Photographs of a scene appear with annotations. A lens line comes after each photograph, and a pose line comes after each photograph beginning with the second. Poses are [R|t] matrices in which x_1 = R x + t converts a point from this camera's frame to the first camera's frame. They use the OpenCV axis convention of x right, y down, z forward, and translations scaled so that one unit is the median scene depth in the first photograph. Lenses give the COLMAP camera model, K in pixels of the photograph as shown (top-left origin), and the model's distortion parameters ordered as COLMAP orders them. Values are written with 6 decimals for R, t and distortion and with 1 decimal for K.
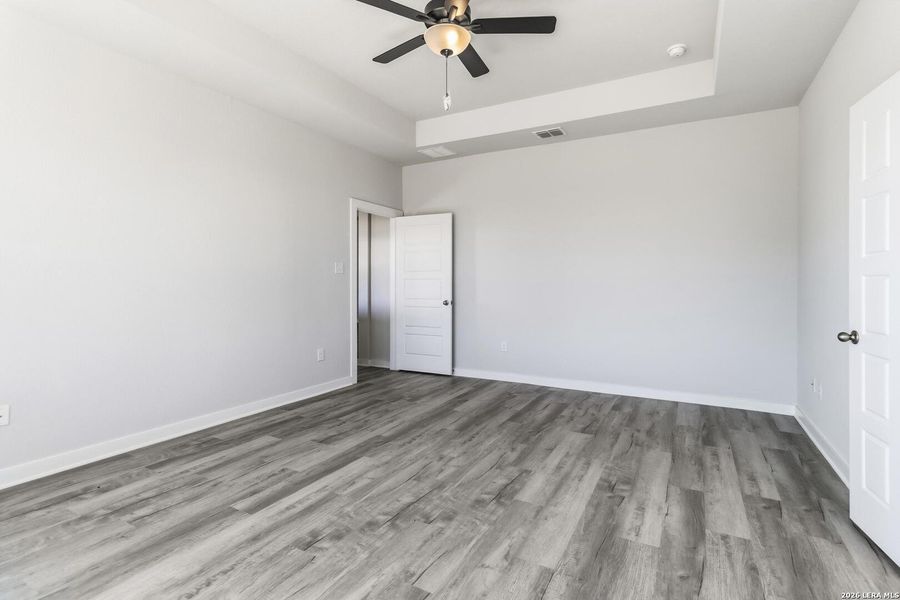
lens RADIAL K [[428.9, 0, 454.1], [0, 428.9, 287.9], [0, 0, 1]] dist [0.000468, 0.000031]
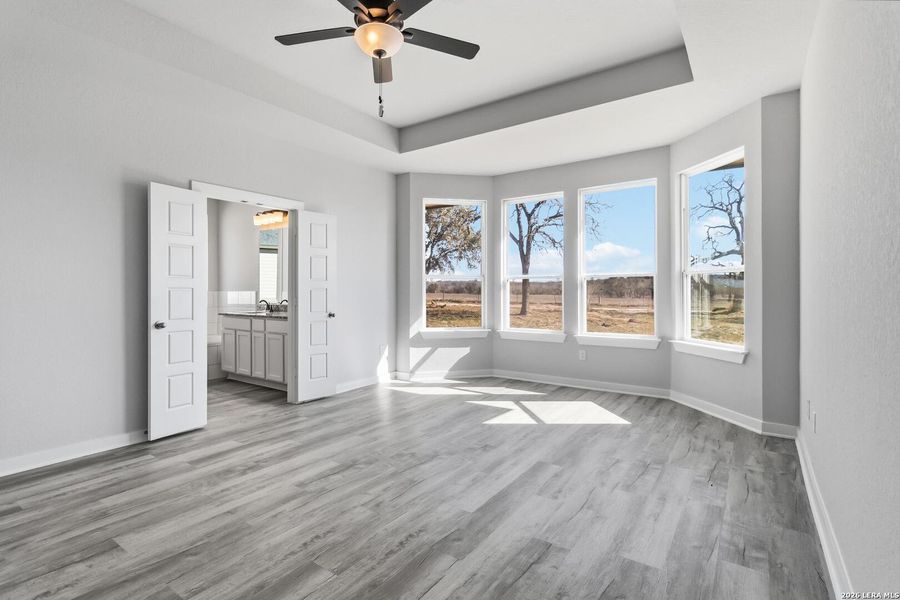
lens RADIAL K [[428.9, 0, 454.1], [0, 428.9, 287.9], [0, 0, 1]] dist [0.000468, 0.000031]
pose [[-0.994052, 0.002393, 0.108881, -0.287198], [0.002483, 0.999997, 0.000693, -0.021213], [-0.108879, 0.000960, -0.994055, 1.938358]]
